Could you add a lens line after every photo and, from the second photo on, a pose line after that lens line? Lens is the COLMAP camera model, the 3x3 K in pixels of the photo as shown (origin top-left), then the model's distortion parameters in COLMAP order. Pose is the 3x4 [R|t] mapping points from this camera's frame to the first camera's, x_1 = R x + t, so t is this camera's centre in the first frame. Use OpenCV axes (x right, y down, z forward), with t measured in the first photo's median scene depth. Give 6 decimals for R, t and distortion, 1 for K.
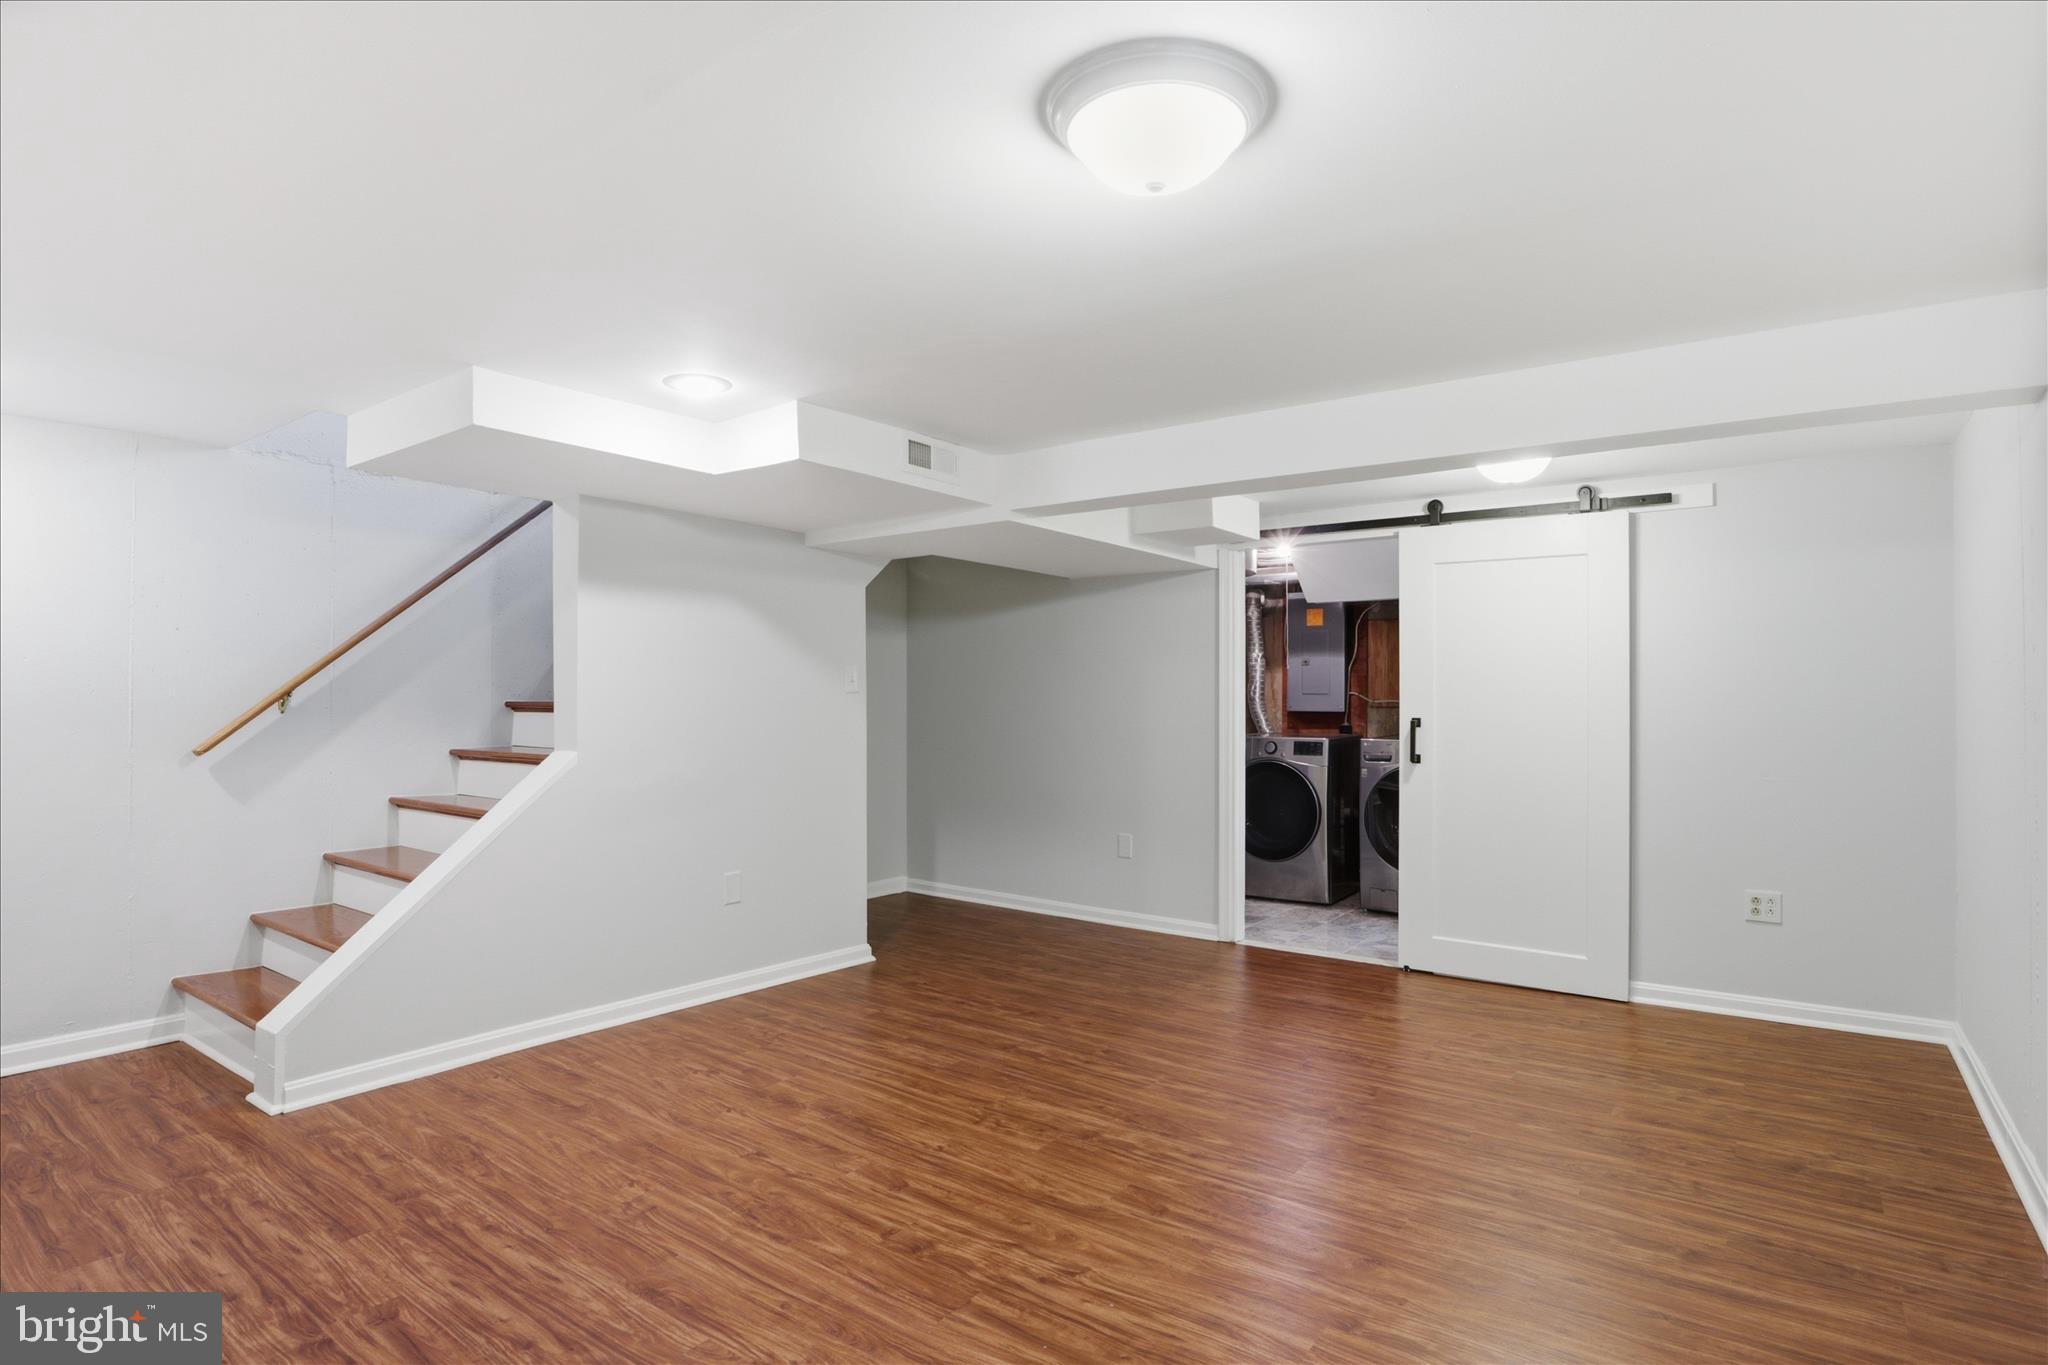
lens RADIAL K [[1052.1, 0, 1024.0], [0, 1052.1, 682.5], [0, 0, 1]] dist [-0.050435, 0.014685]
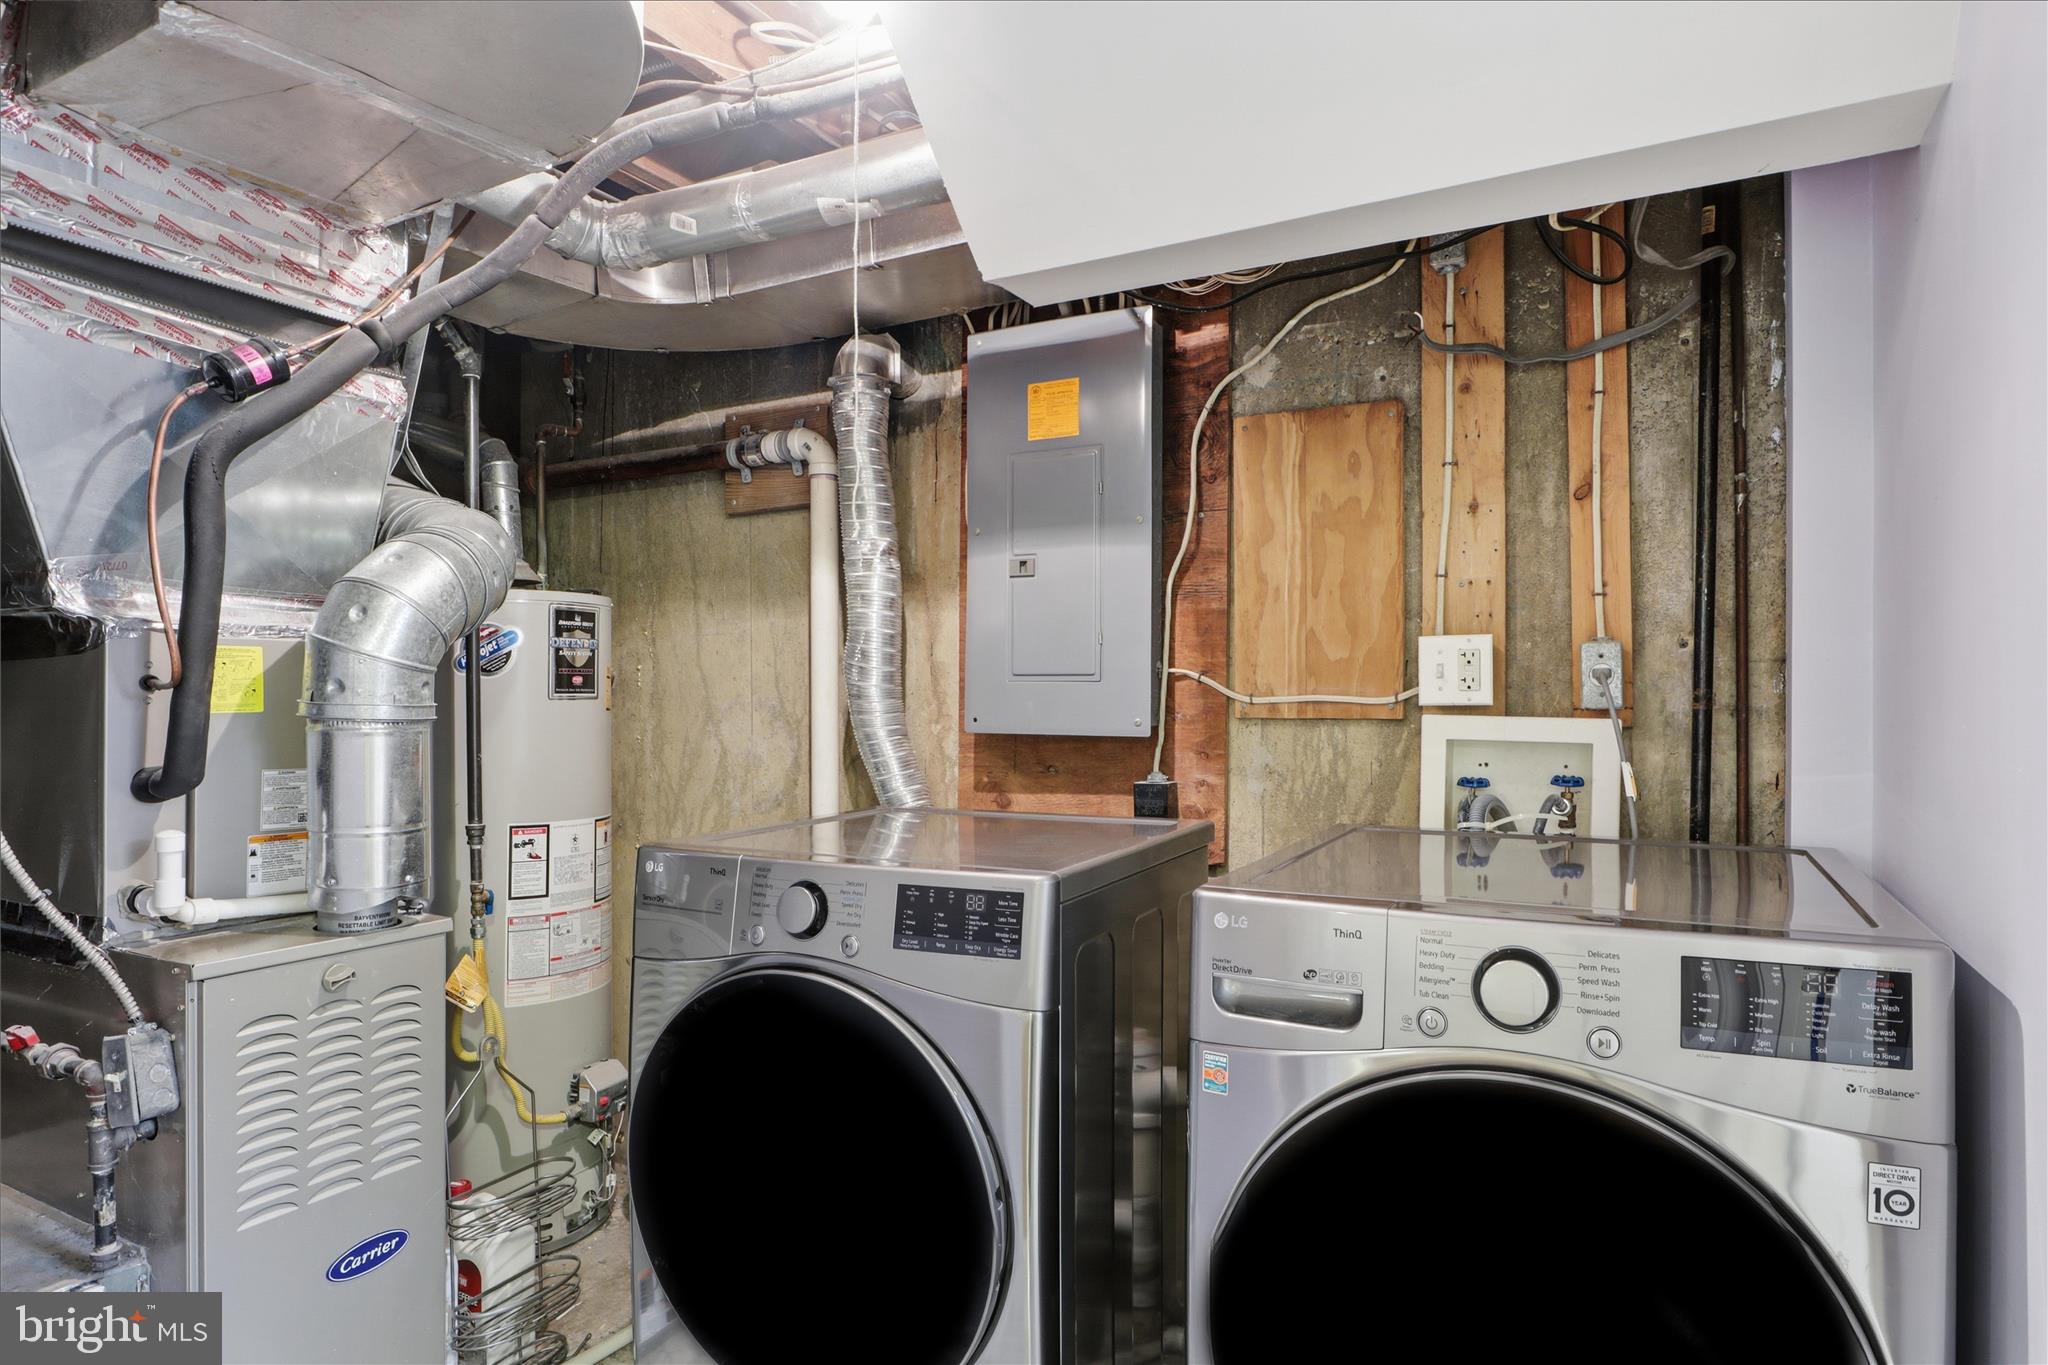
lens RADIAL K [[1052.1, 0, 1024.0], [0, 1052.1, 682.5], [0, 0, 1]] dist [-0.050435, 0.014685]
pose [[0.992798, -0.000188, 0.119798, 0.236985], [-0.000427, 0.999987, 0.005109, 0.012013], [-0.119797, -0.005124, 0.992785, 0.719925]]
